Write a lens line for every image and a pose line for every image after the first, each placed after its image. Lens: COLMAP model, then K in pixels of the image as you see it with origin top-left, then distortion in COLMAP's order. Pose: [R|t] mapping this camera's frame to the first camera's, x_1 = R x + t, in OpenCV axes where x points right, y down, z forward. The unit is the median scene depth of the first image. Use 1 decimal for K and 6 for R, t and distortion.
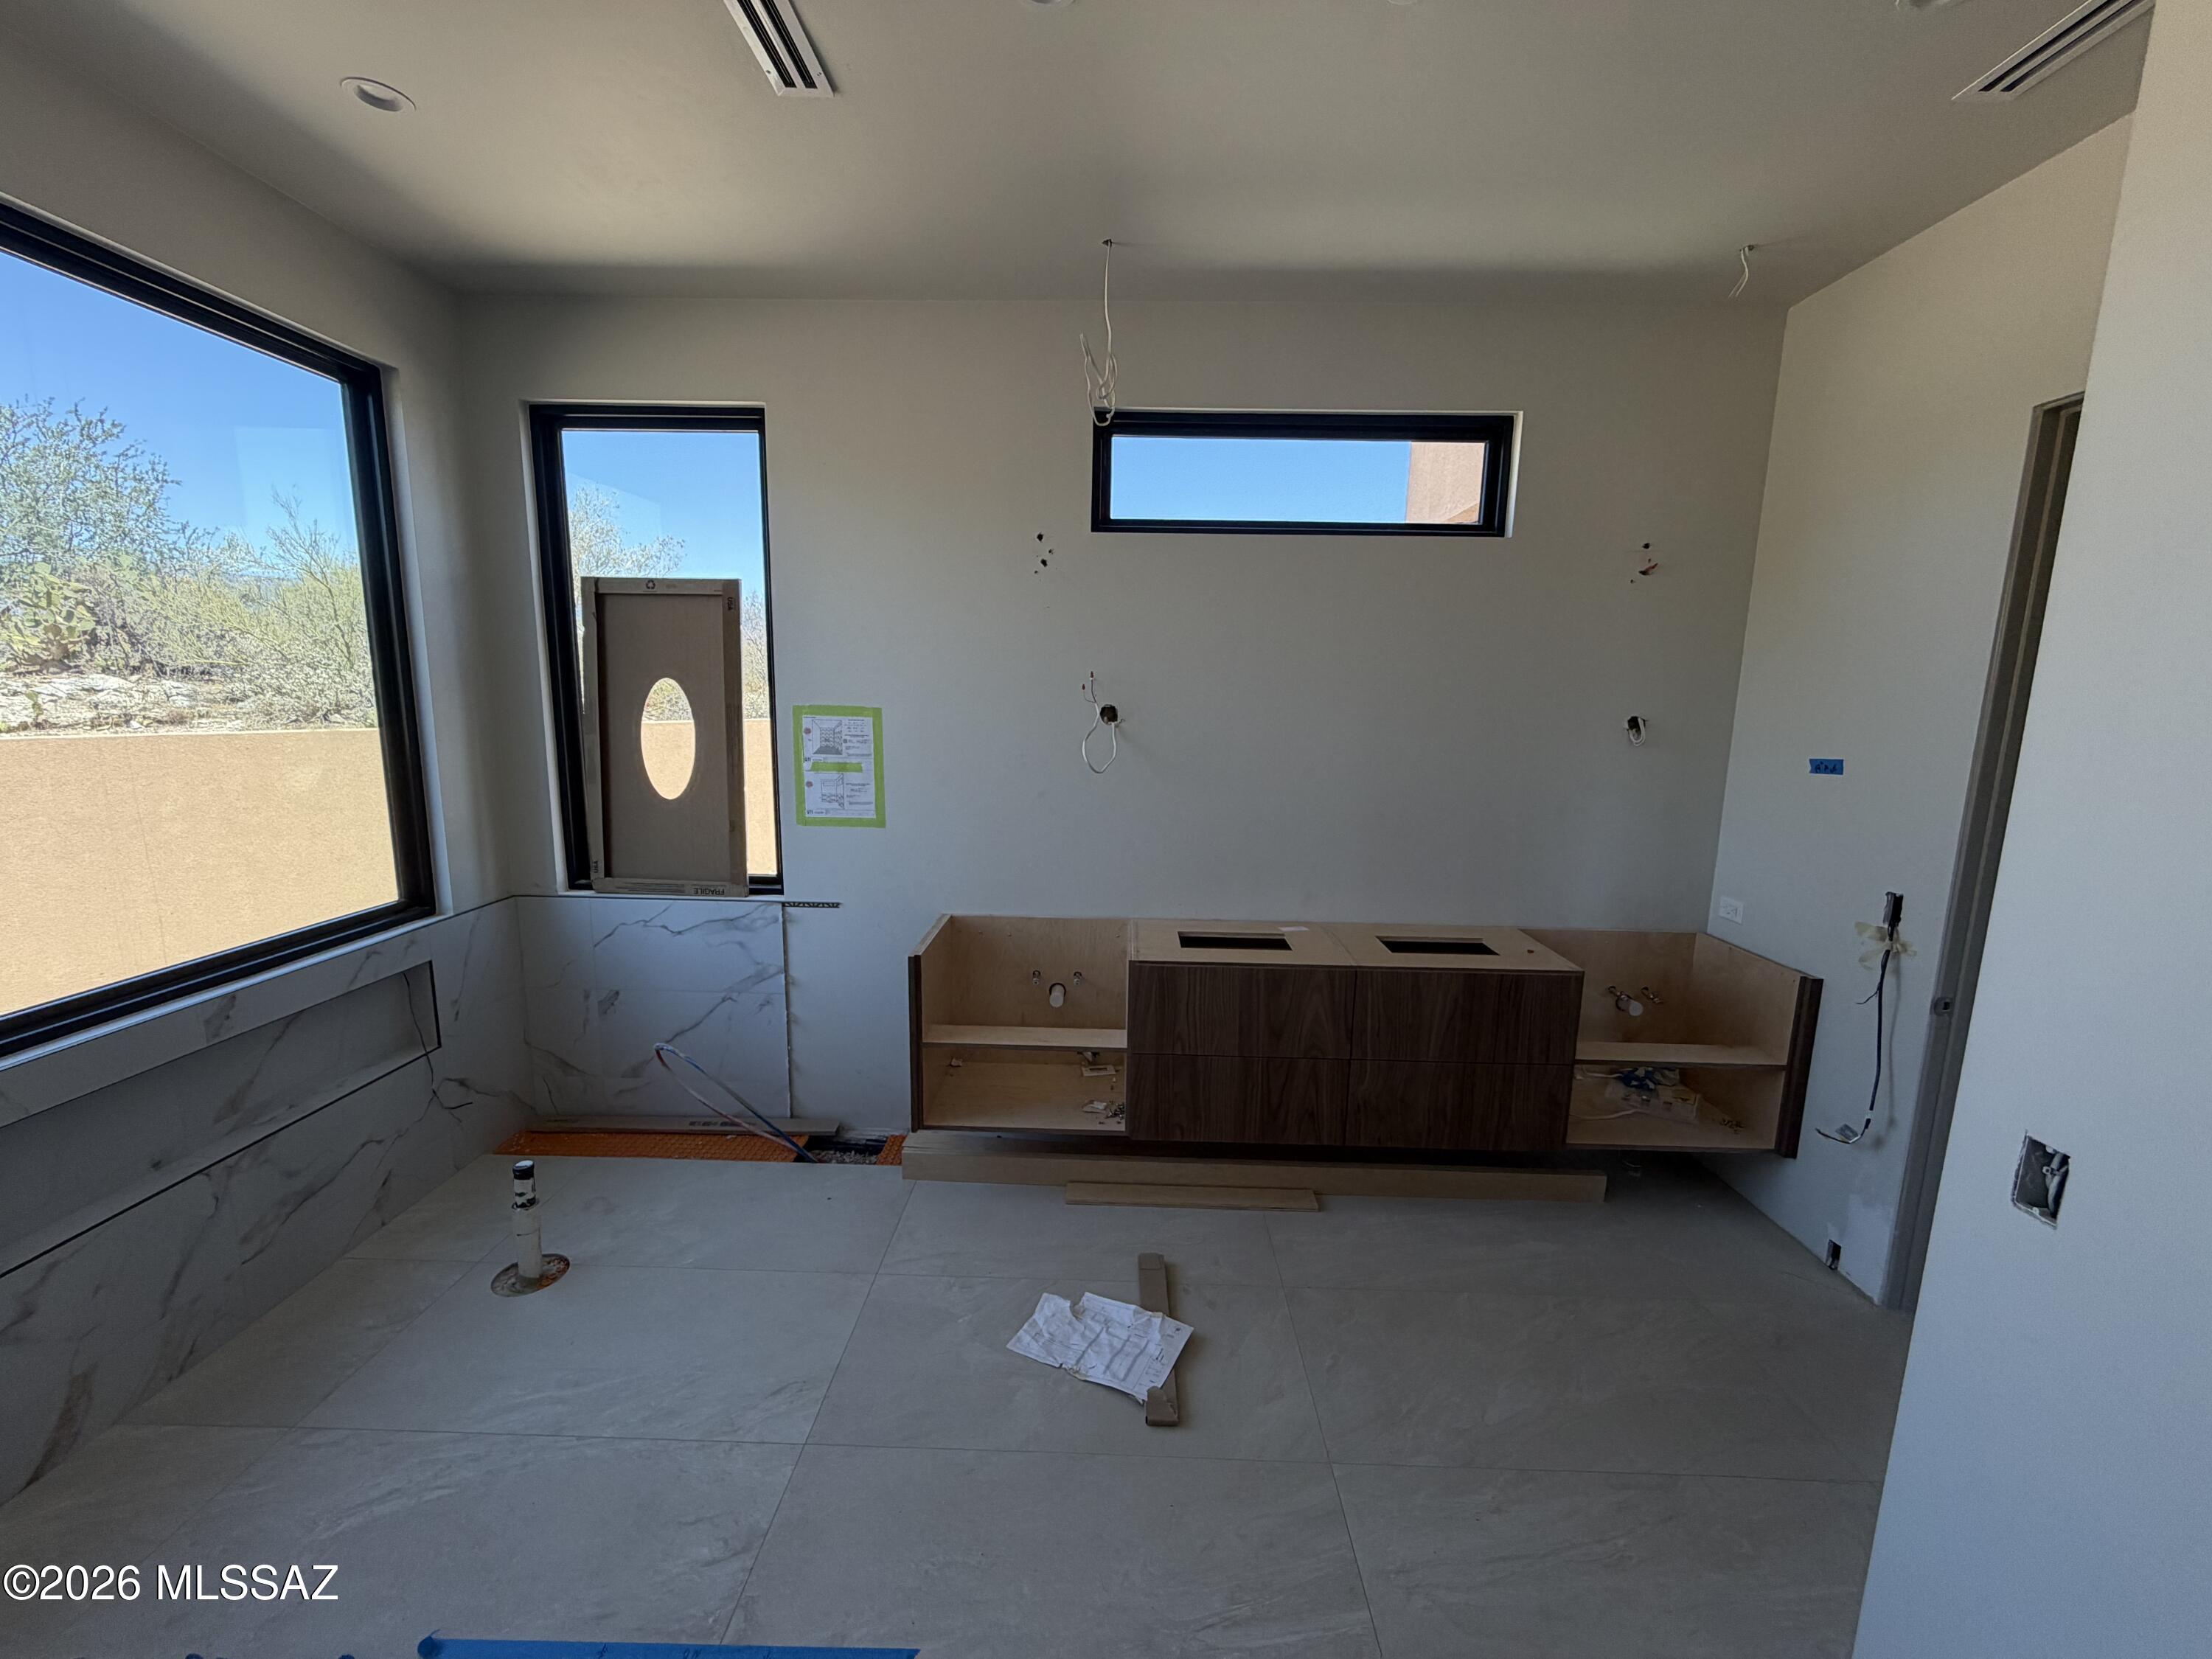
lens RADIAL K [[878.2, 0, 1104.0], [0, 878.2, 829.3], [0, 0, 1]] dist [0.002356, -0.000496]
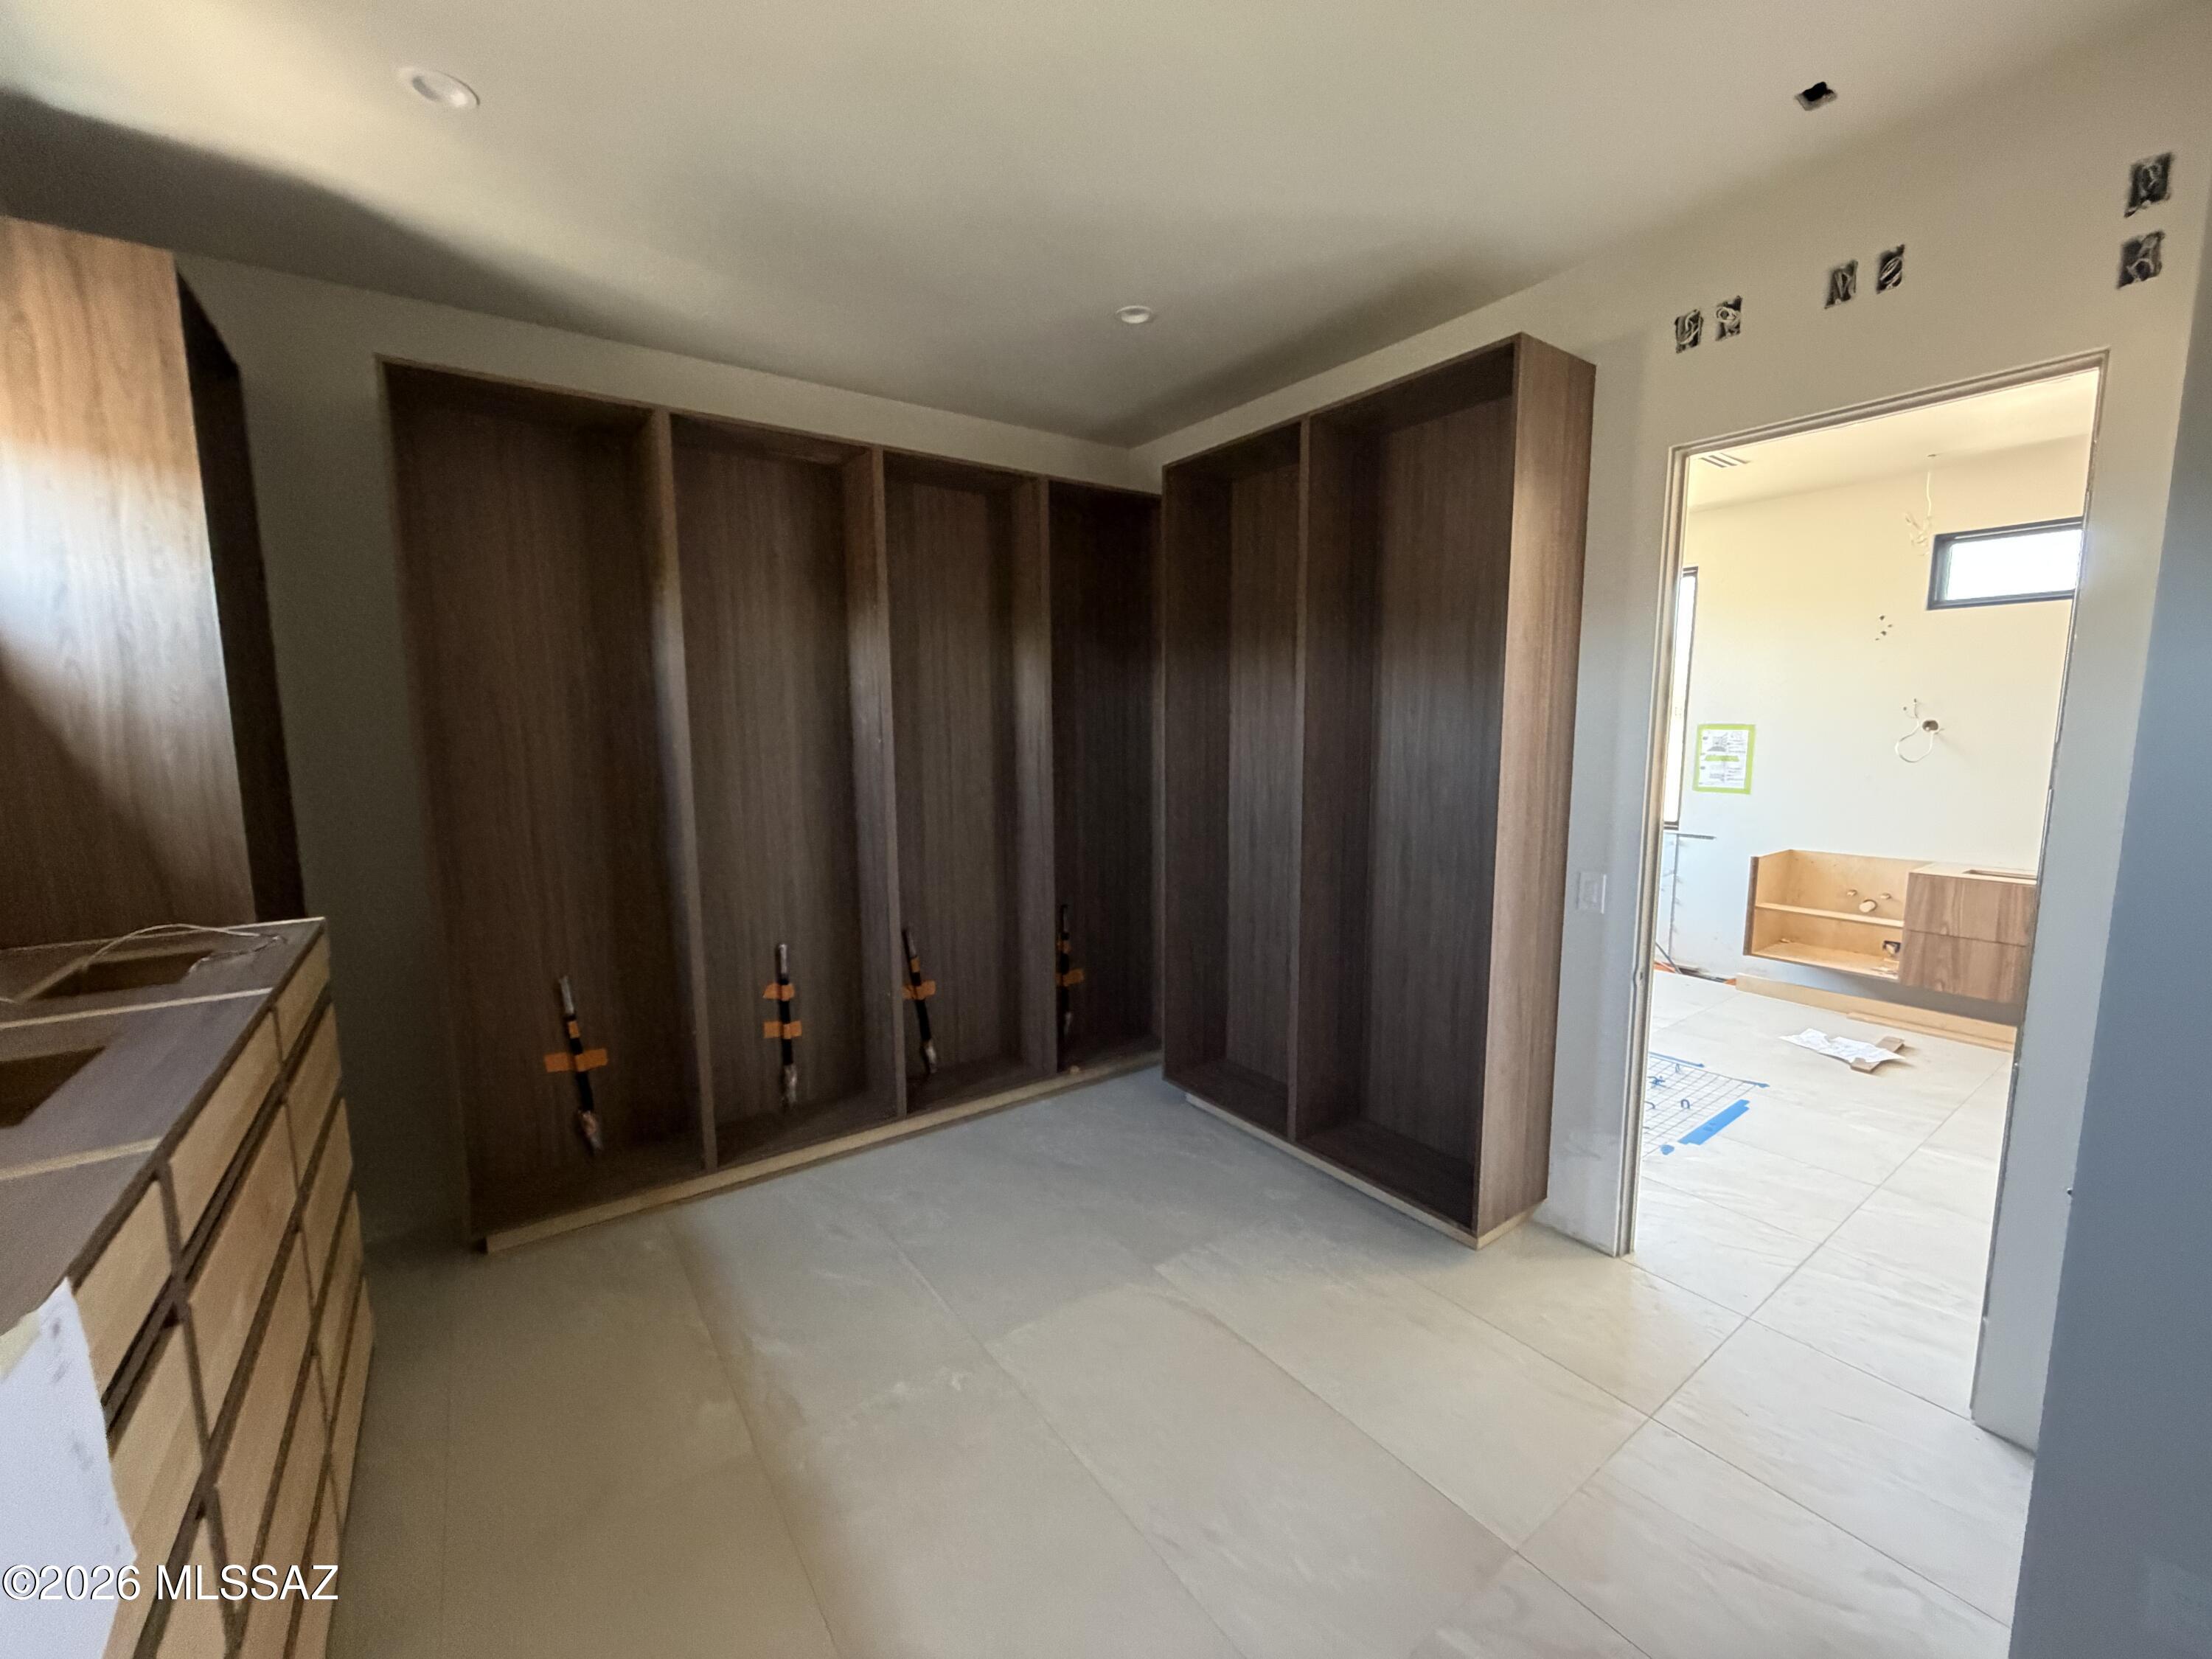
lens RADIAL K [[878.2, 0, 1101.4], [0, 878.2, 830.9], [0, 0, 1]] dist [0.002356, -0.000496]
pose [[0.590005, 0.078266, -0.803597, 0.440026], [-0.111210, 0.993682, 0.015129, 0.208750], [0.799704, 0.080442, 0.594982, -1.163743]]
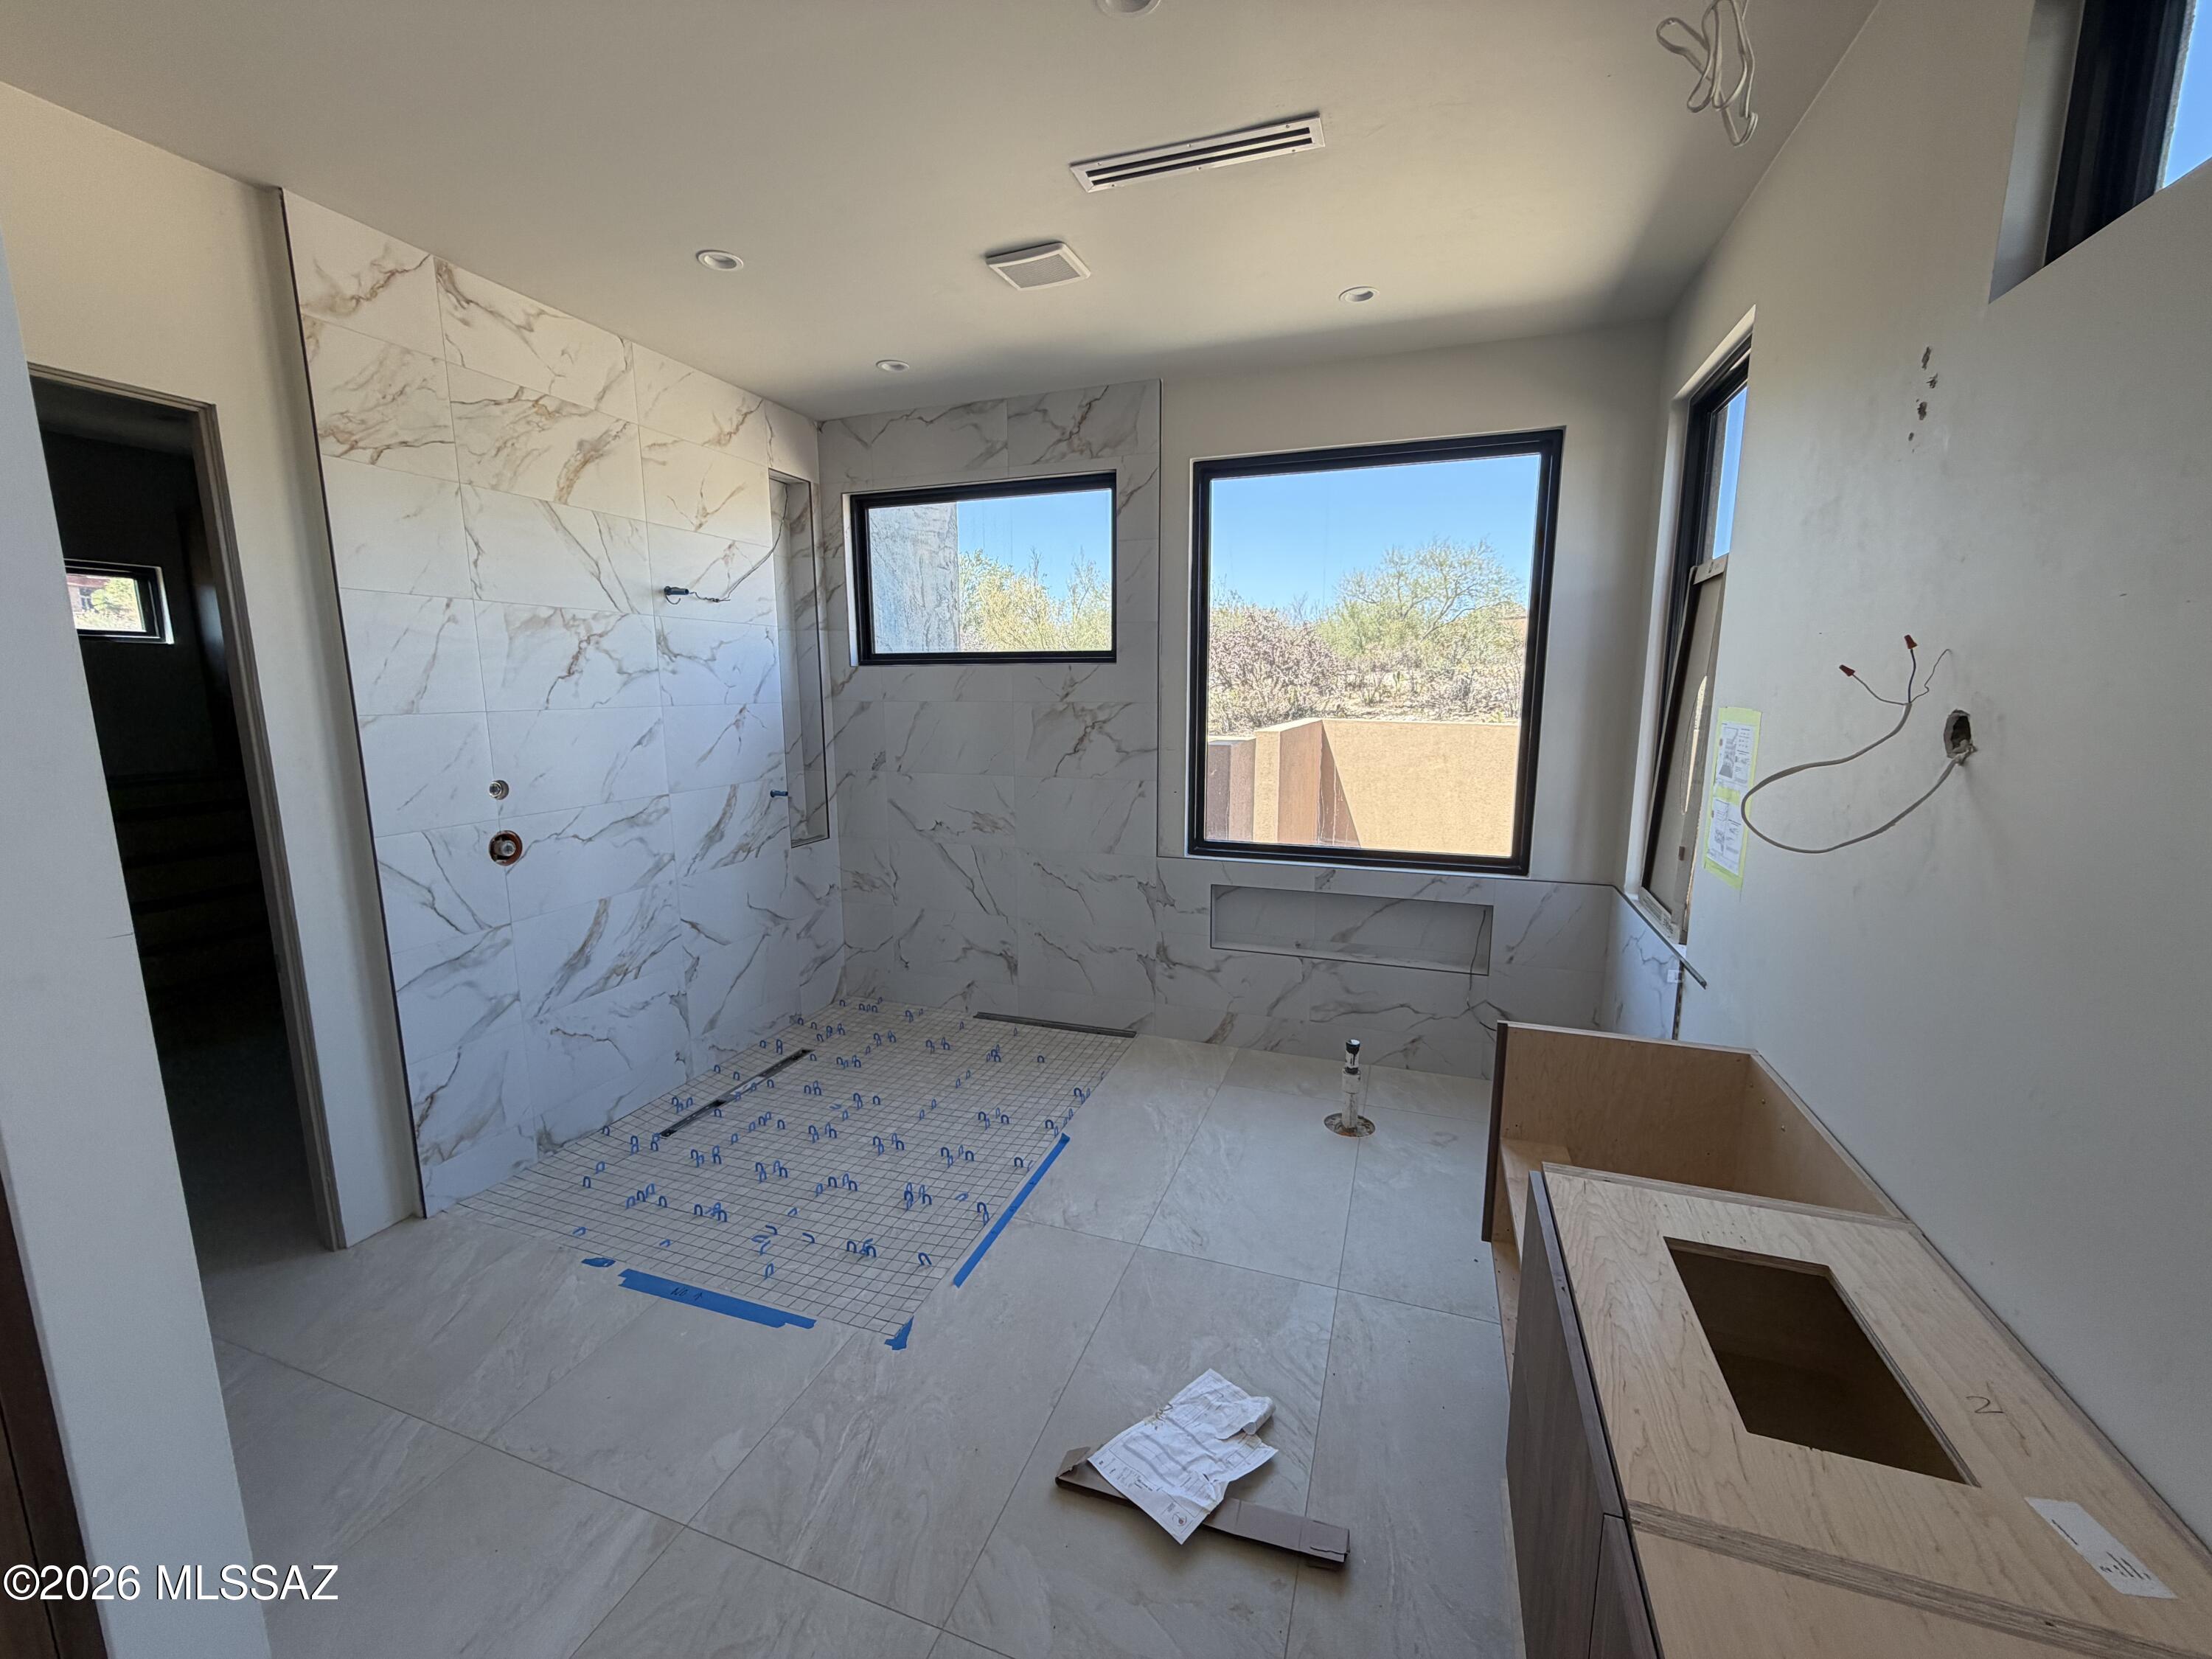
lens RADIAL K [[878.2, 0, 1099.4], [0, 878.2, 828.4], [0, 0, 1]] dist [0.002356, -0.000496]
pose [[-0.309914, 0.137103, -0.940827, 0.593677], [-0.153363, 0.969381, 0.191783, -0.116342], [0.938314, 0.203725, -0.279399, 0.823693]]
